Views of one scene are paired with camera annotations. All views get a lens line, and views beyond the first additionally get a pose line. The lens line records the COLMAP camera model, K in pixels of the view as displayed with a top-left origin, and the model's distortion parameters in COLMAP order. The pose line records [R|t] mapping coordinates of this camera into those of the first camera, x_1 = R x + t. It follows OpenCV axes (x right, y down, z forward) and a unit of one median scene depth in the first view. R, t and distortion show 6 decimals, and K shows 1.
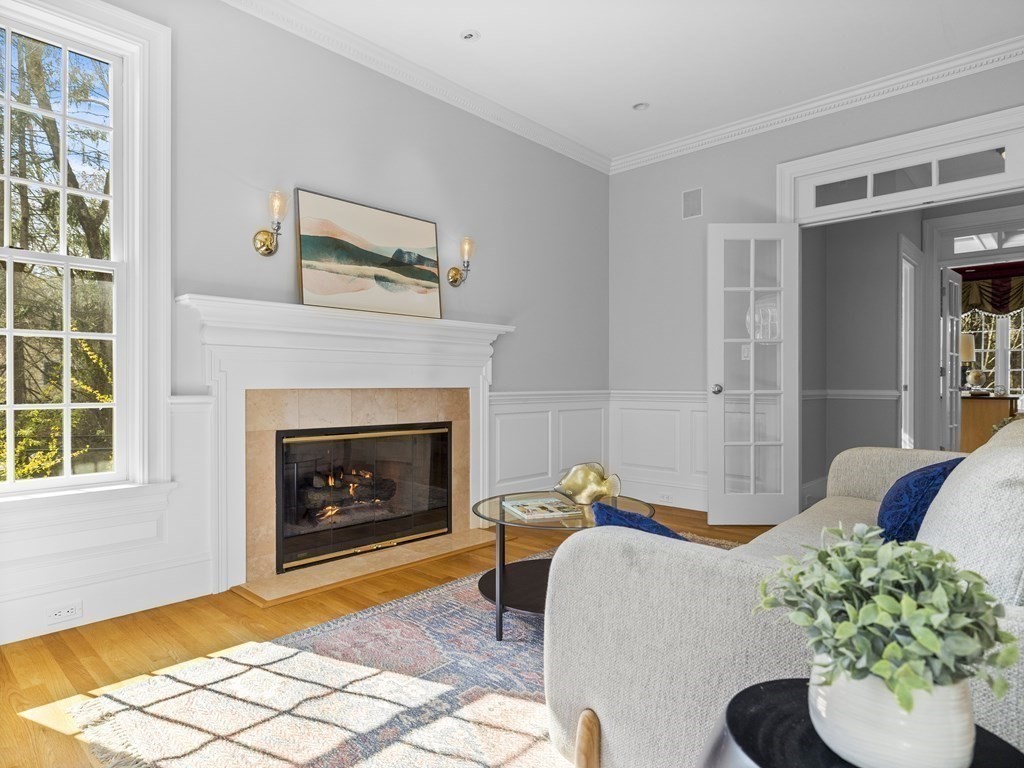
lens RADIAL K [[576.1, 0, 511.7], [0, 576.1, 382.7], [0, 0, 1]] dist [-0.004313, -0.000995]
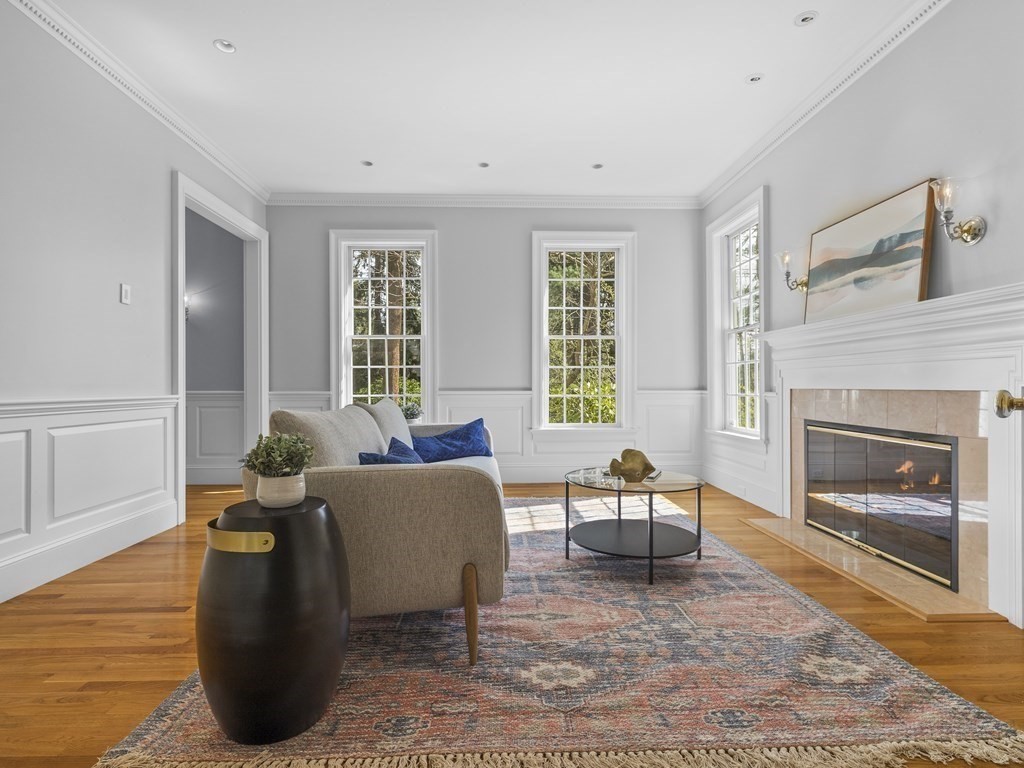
lens RADIAL K [[492.9, 0, 510.9], [0, 492.9, 385.7], [0, 0, 1]] dist [0.004535, 0.001150]
pose [[-0.685239, 0.000116, -0.728319, 0.778389], [0.001712, 0.999997, -0.001452, 0.003428], [0.728317, -0.002242, -0.685237, 1.092426]]
